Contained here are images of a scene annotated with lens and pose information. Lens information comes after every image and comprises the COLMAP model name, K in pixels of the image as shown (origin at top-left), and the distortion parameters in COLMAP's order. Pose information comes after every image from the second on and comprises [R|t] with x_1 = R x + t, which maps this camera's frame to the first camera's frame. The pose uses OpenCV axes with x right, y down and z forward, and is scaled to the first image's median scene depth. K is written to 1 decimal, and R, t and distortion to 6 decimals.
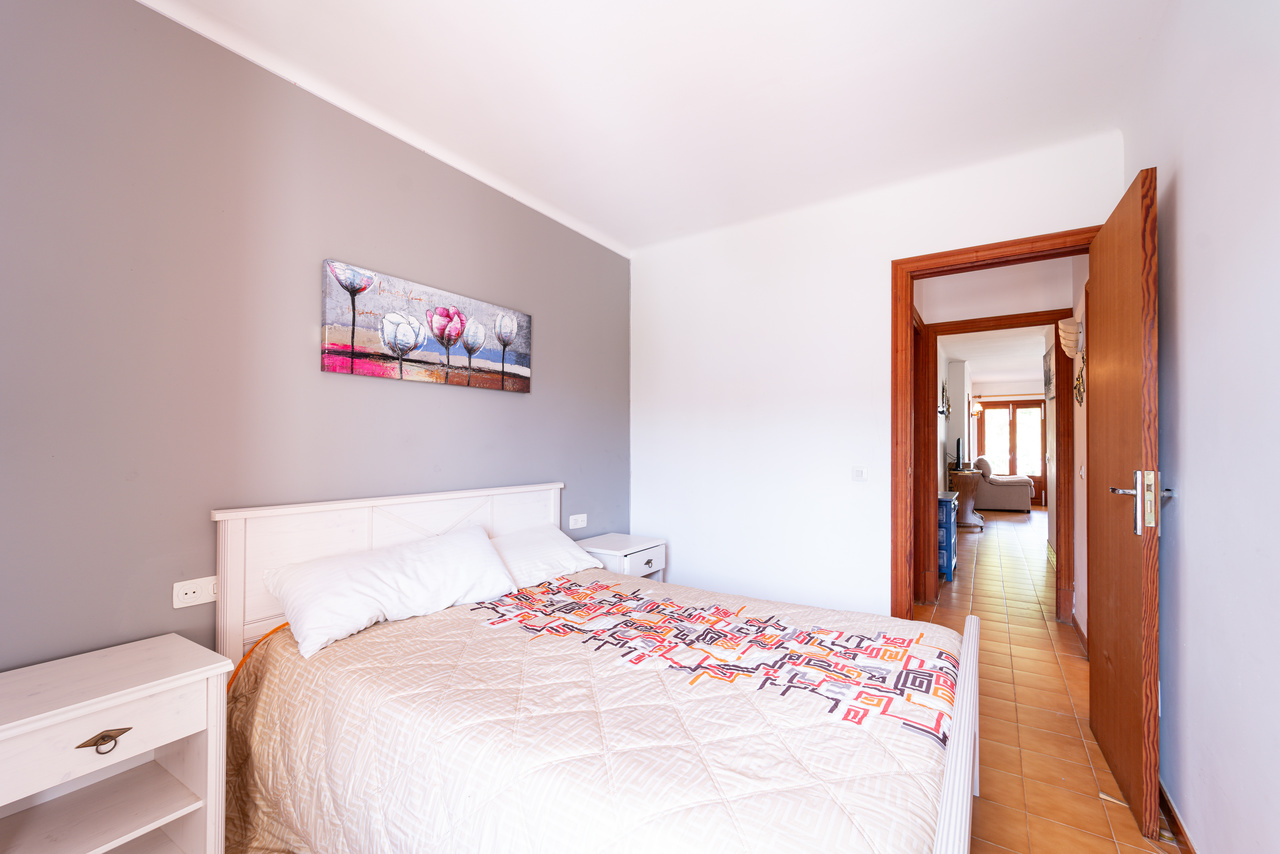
lens RADIAL K [[516.4, 0, 648.1], [0, 516.4, 448.5], [0, 0, 1]] dist [-0.000467, -0.000114]
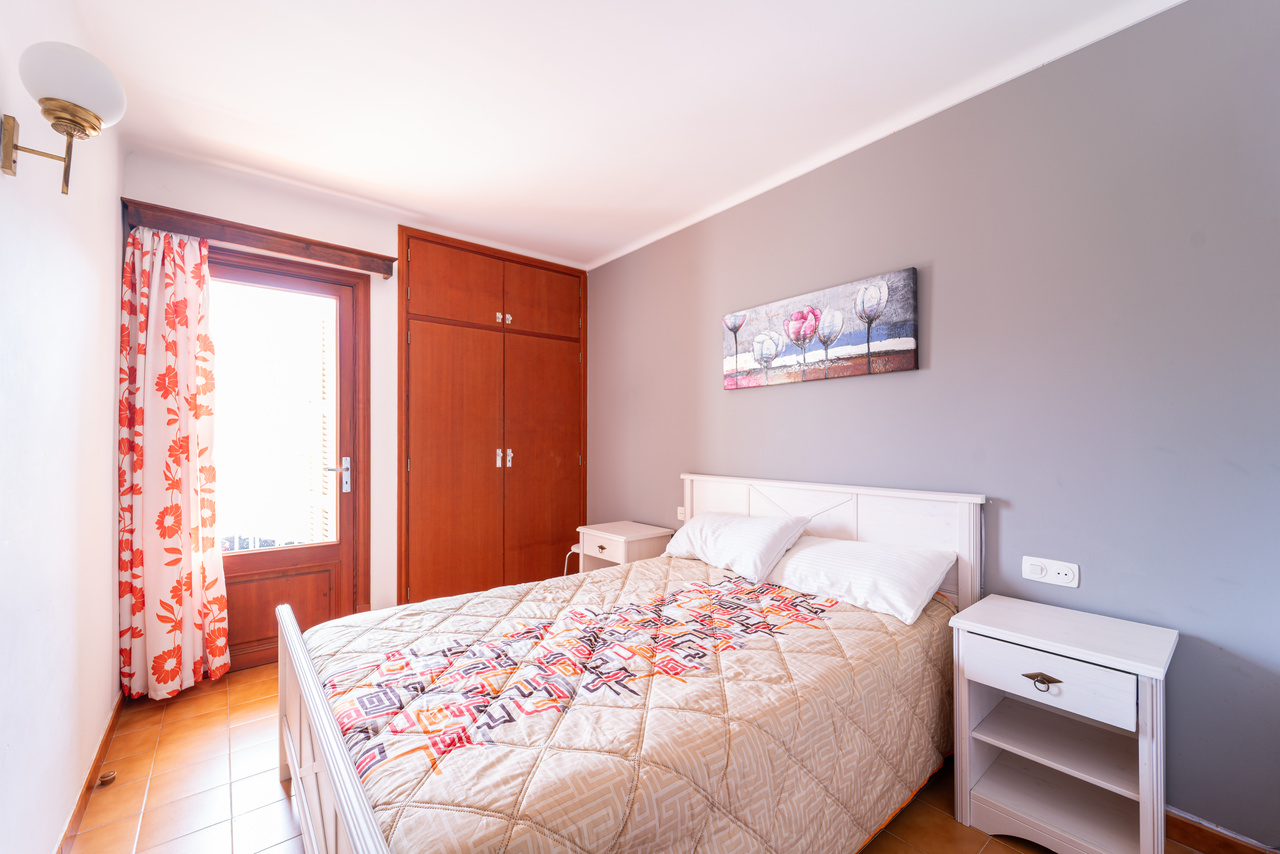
lens RADIAL K [[516.4, 0, 648.1], [0, 516.4, 448.5], [0, 0, 1]] dist [-0.000467, -0.000114]
pose [[-0.291867, 0.012390, -0.956379, 0.728699], [-0.006756, 0.999864, 0.015015, 0.000024], [0.956435, 0.010843, -0.291744, 1.009054]]
